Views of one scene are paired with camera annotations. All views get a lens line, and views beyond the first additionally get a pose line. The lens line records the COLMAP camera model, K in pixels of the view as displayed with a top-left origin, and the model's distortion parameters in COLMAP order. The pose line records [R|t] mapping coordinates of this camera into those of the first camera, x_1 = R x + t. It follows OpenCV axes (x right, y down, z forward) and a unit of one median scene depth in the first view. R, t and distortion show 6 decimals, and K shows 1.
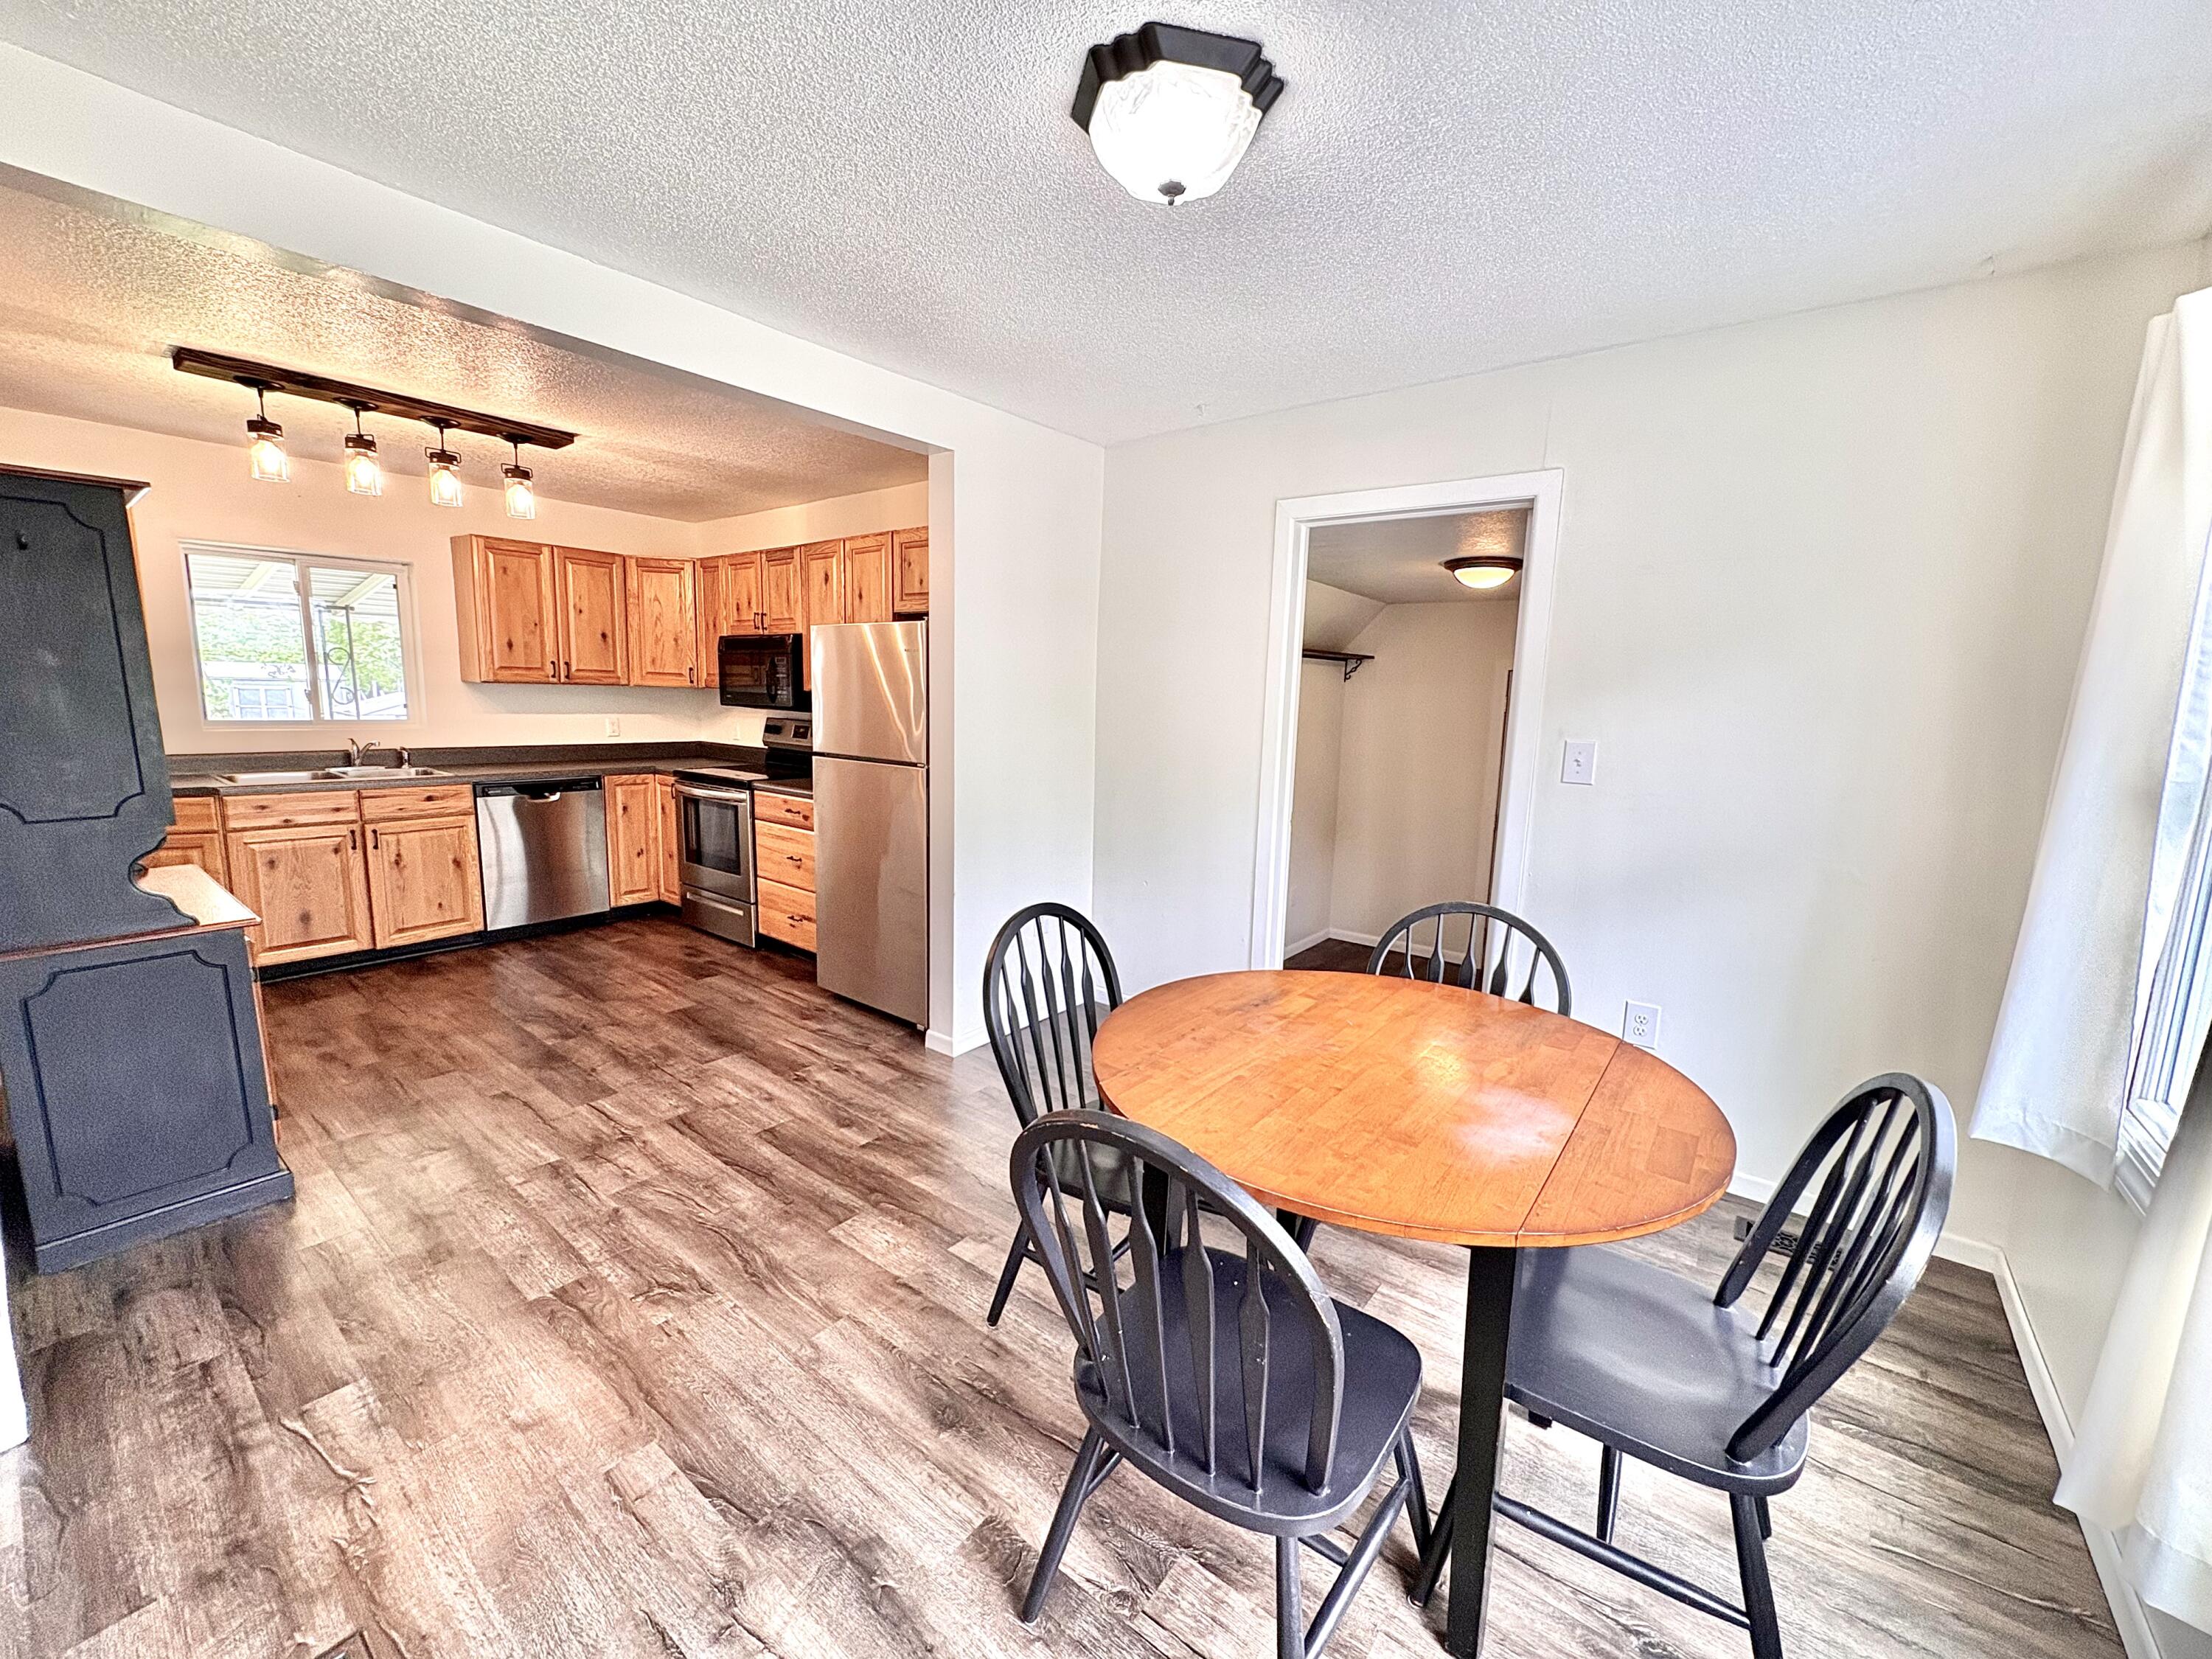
lens RADIAL K [[876.8, 0, 1106.0], [0, 876.8, 829.5], [0, 0, 1]] dist [-0.000313, 0.000275]
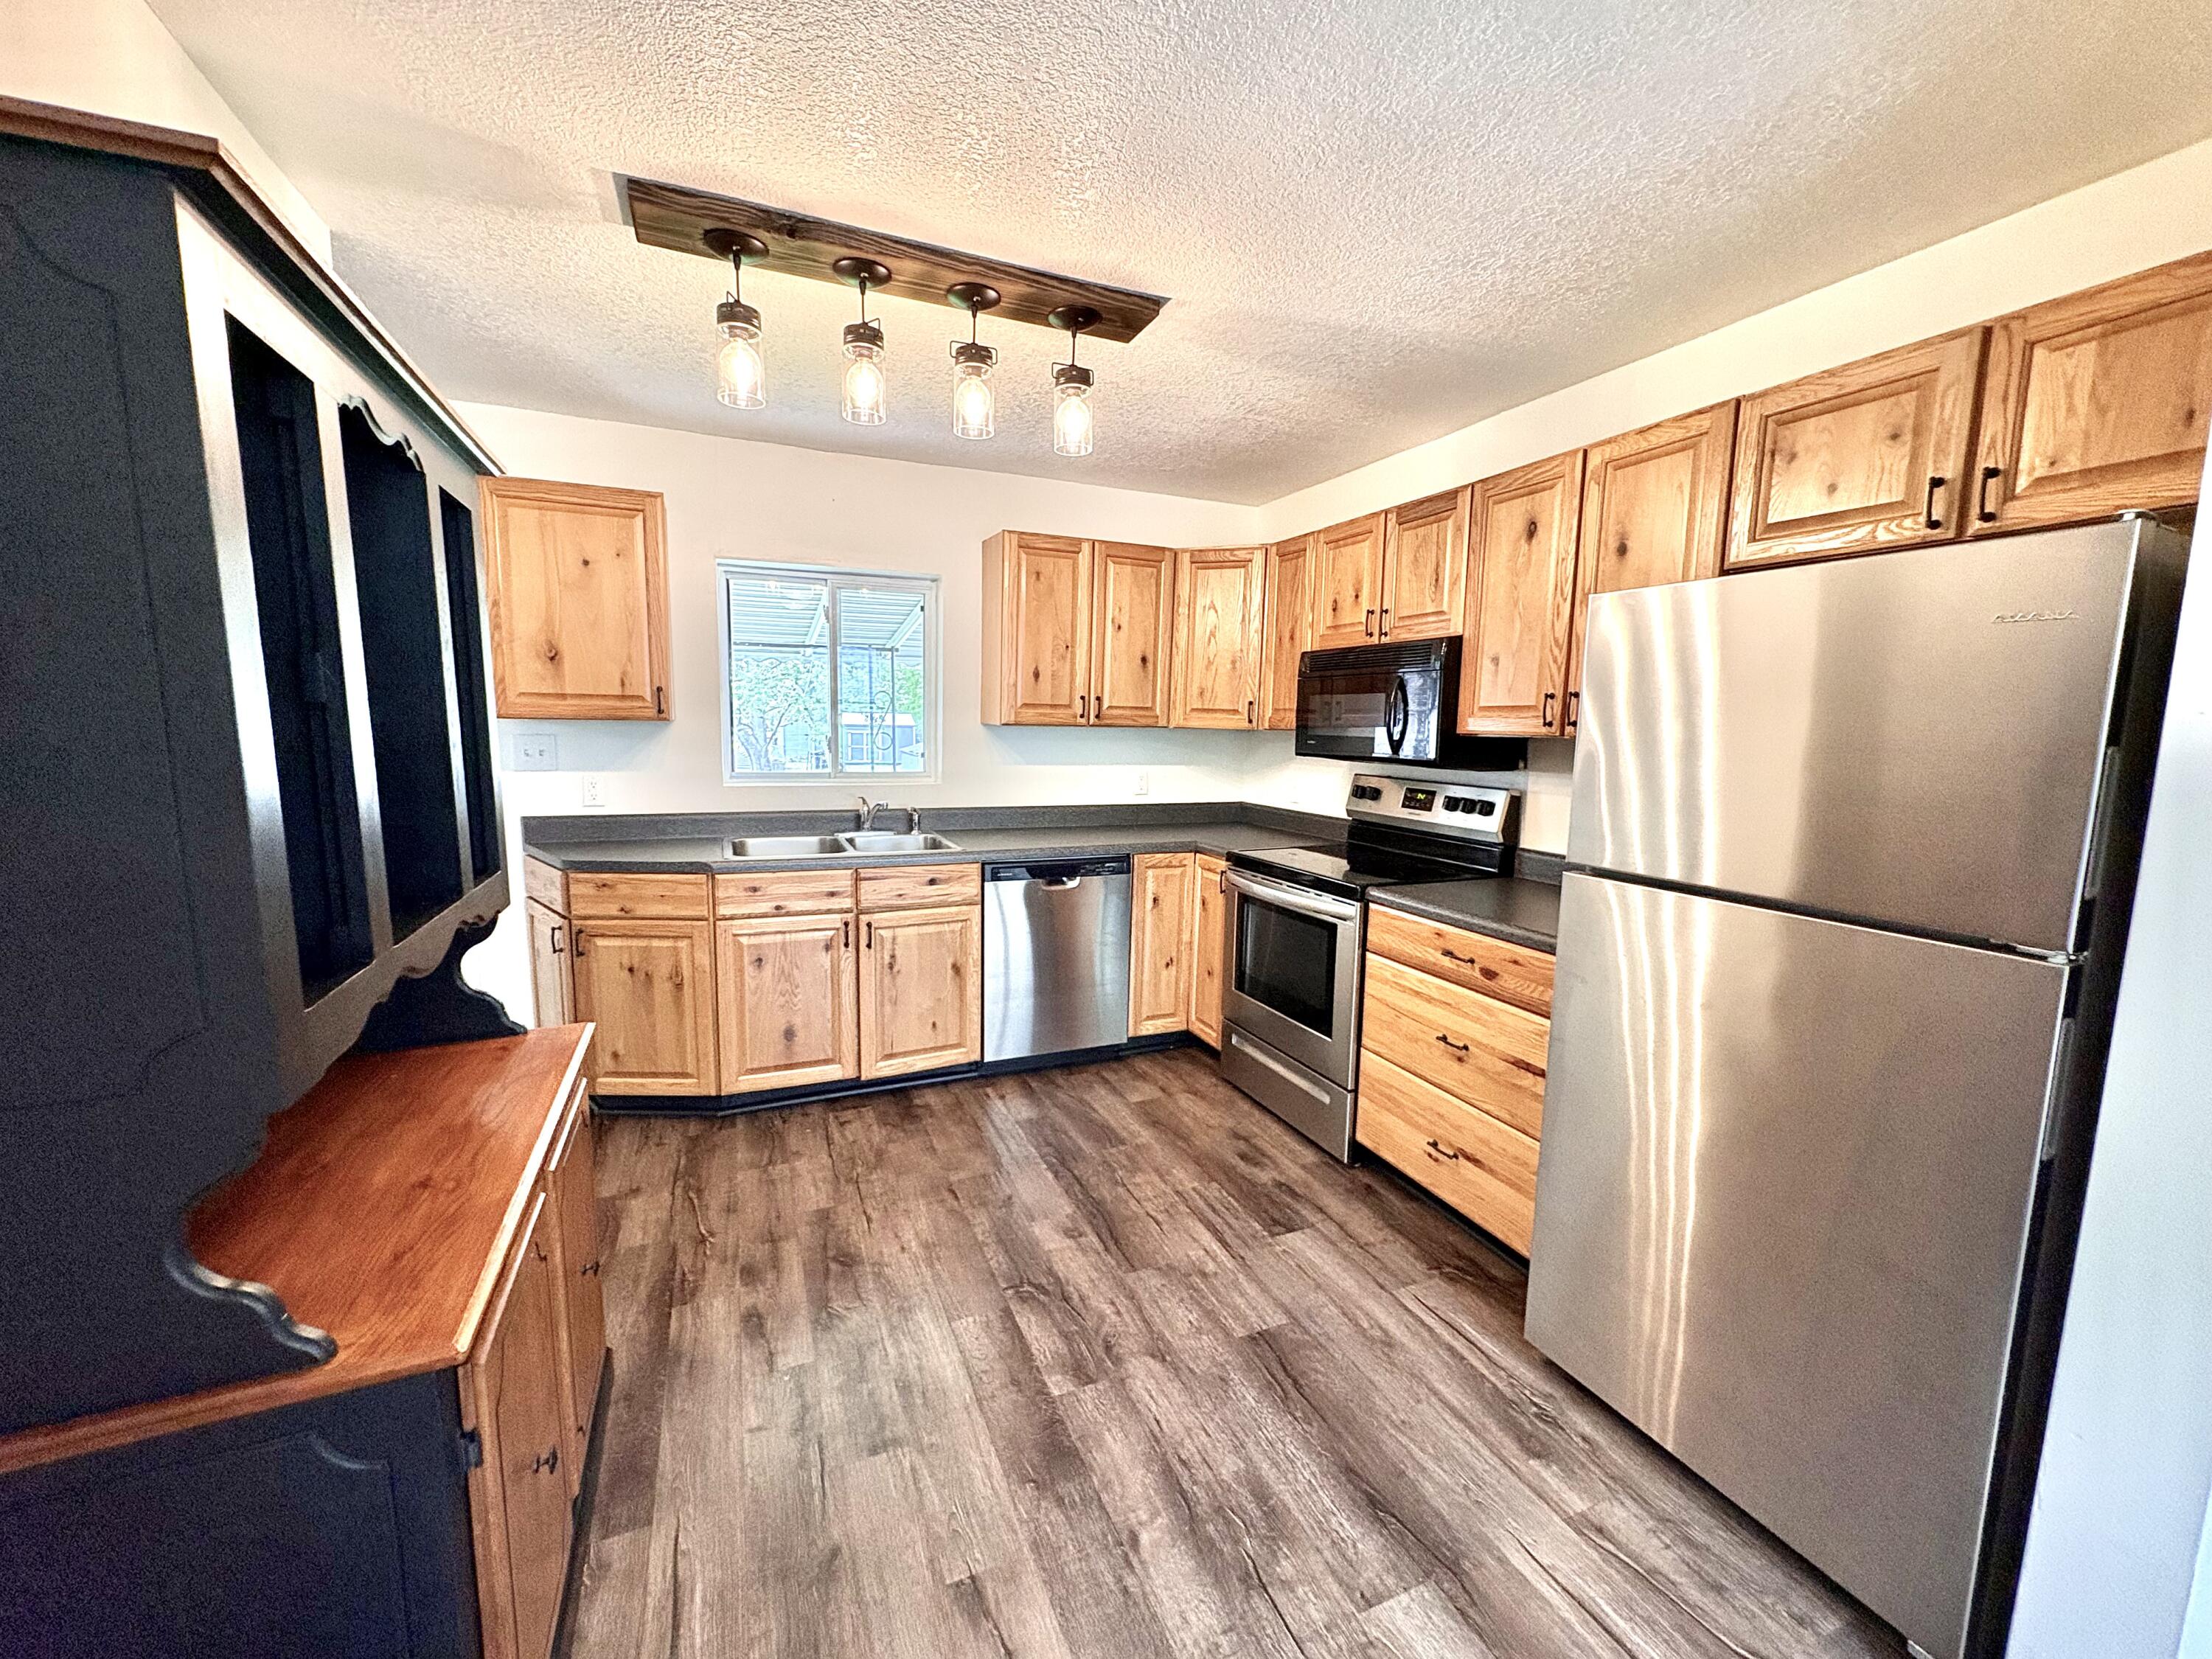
lens RADIAL K [[876.8, 0, 1106.0], [0, 876.8, 829.5], [0, 0, 1]] dist [-0.000313, 0.000275]
pose [[0.878111, 0.046549, -0.476187, -0.276772], [-0.067775, 0.997322, -0.027489, -0.065238], [0.473632, 0.056412, 0.878914, 0.394371]]
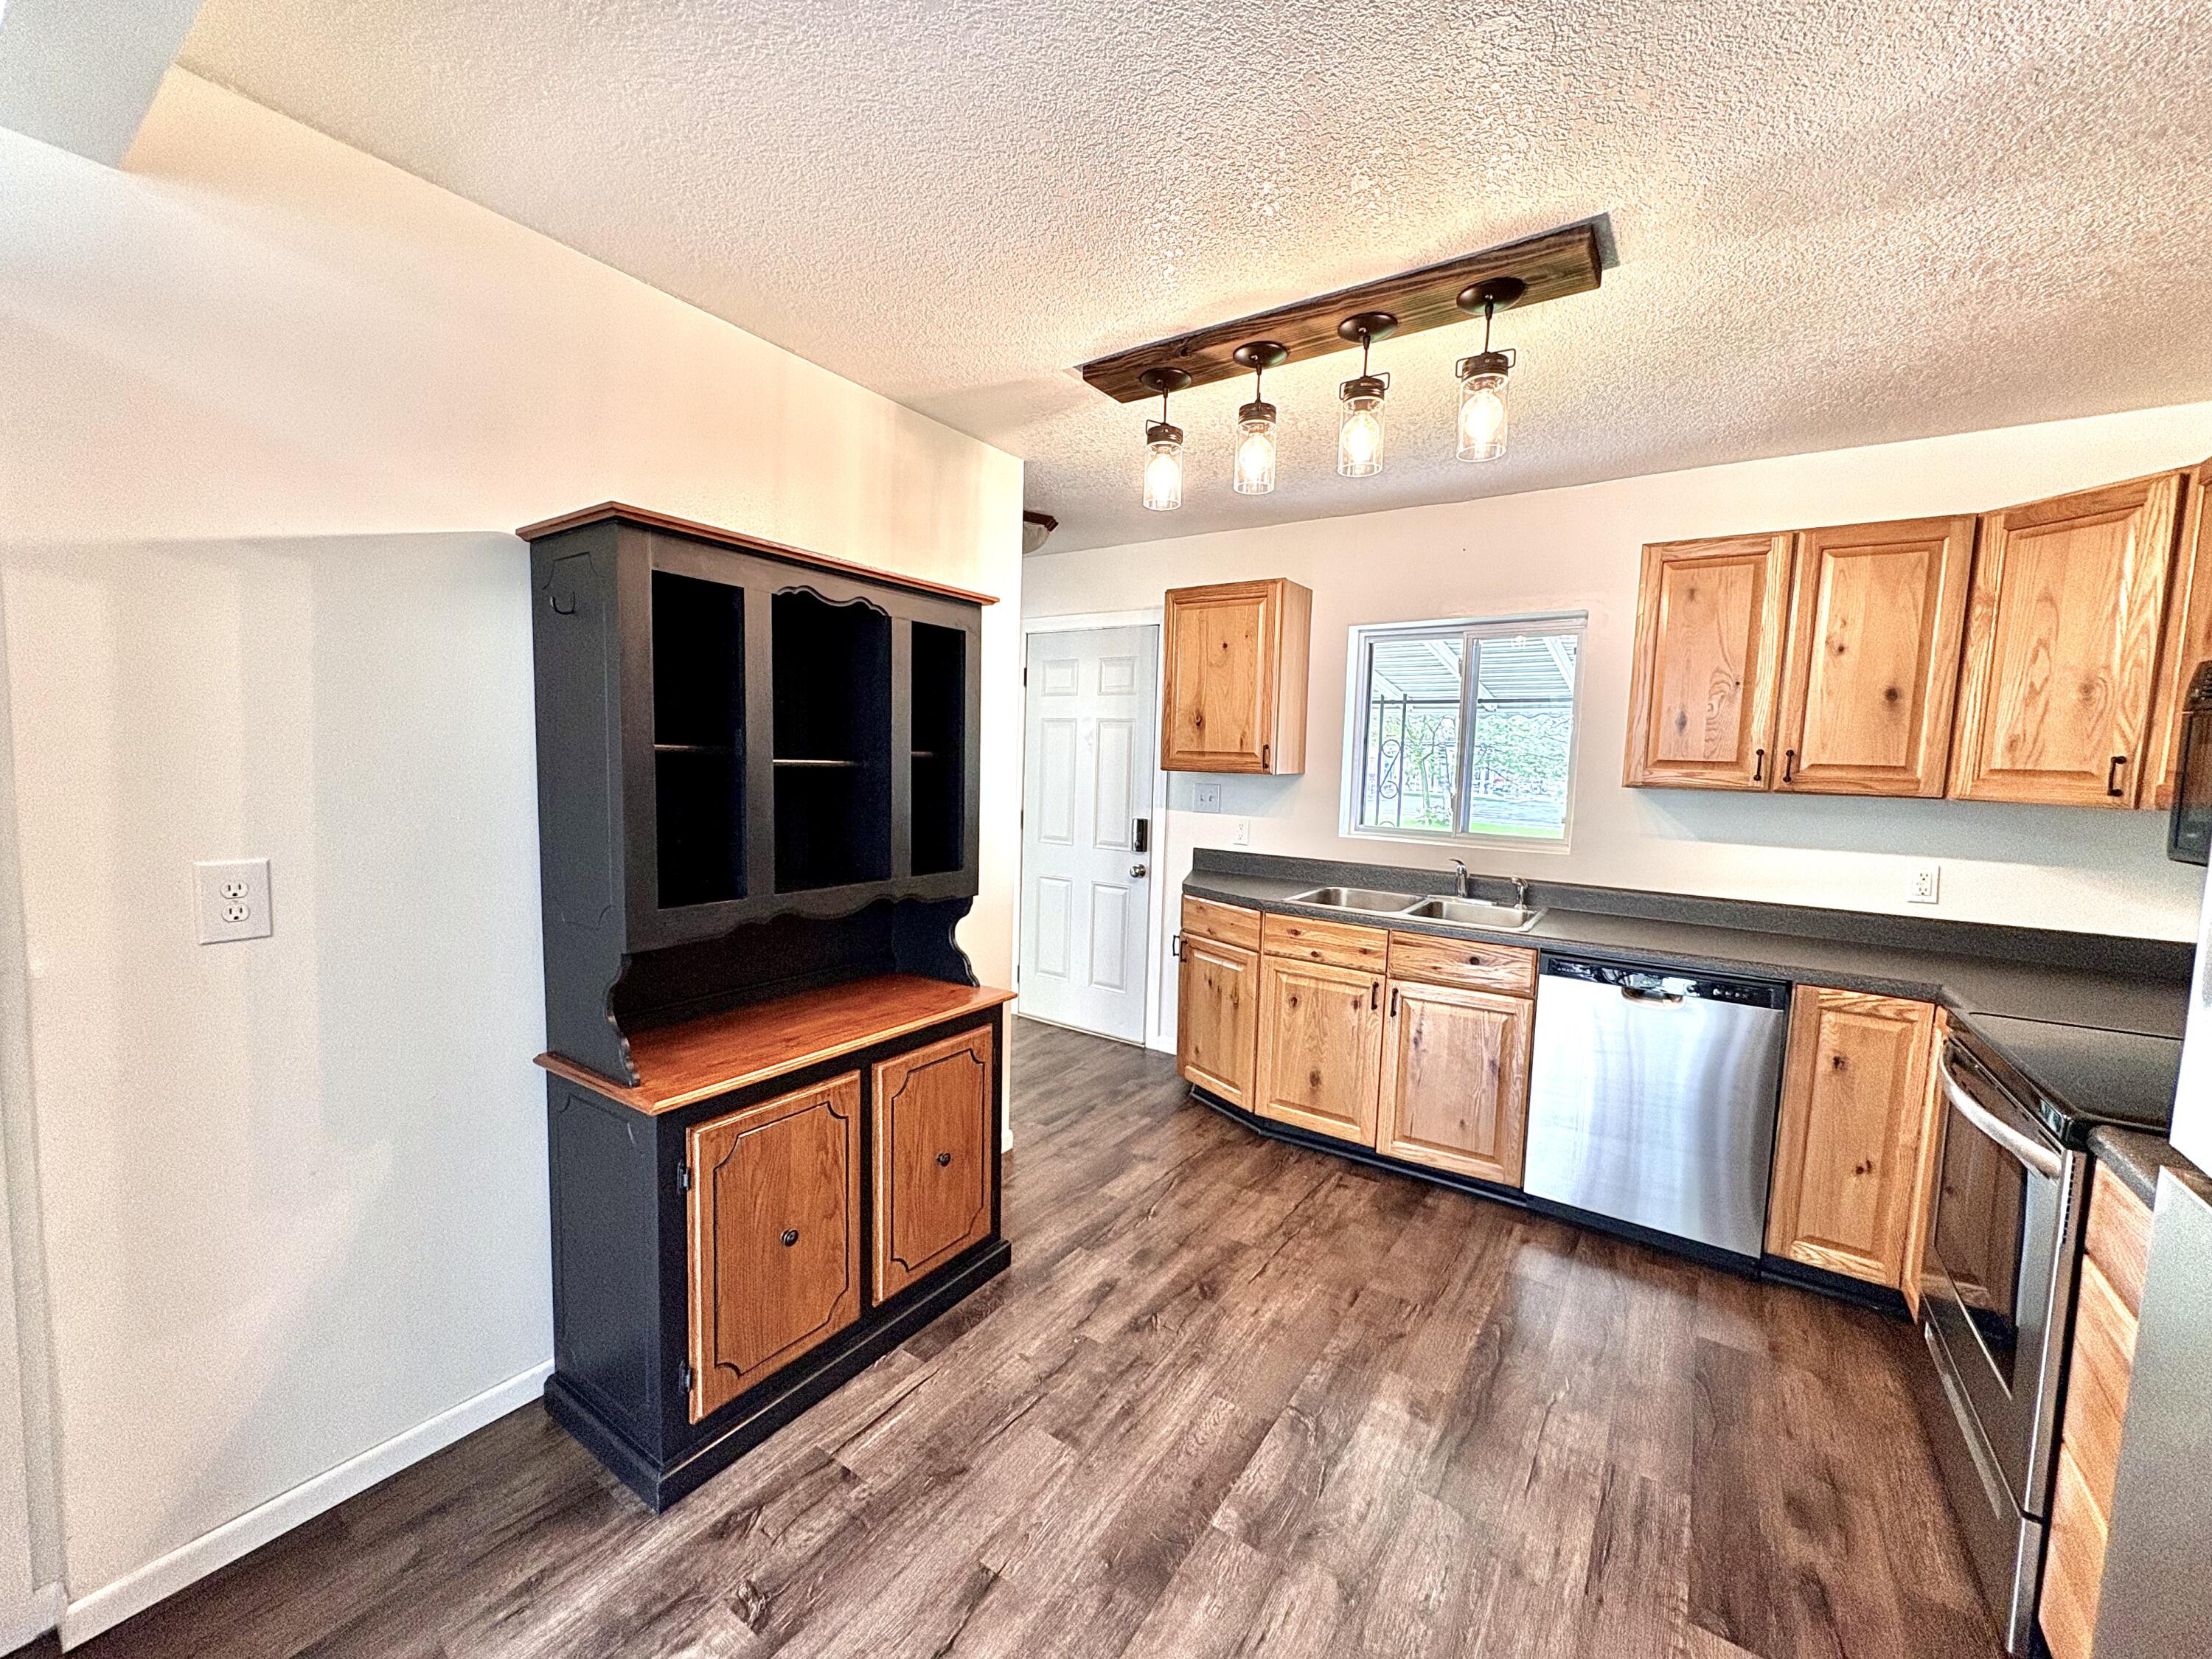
lens RADIAL K [[876.8, 0, 1106.0], [0, 876.8, 829.5], [0, 0, 1]] dist [-0.000313, 0.000275]
pose [[0.062692, 0.056597, -0.996427, -0.136223], [-0.182463, 0.982214, 0.044310, -0.104300], [0.981212, 0.179033, 0.071904, 0.632050]]
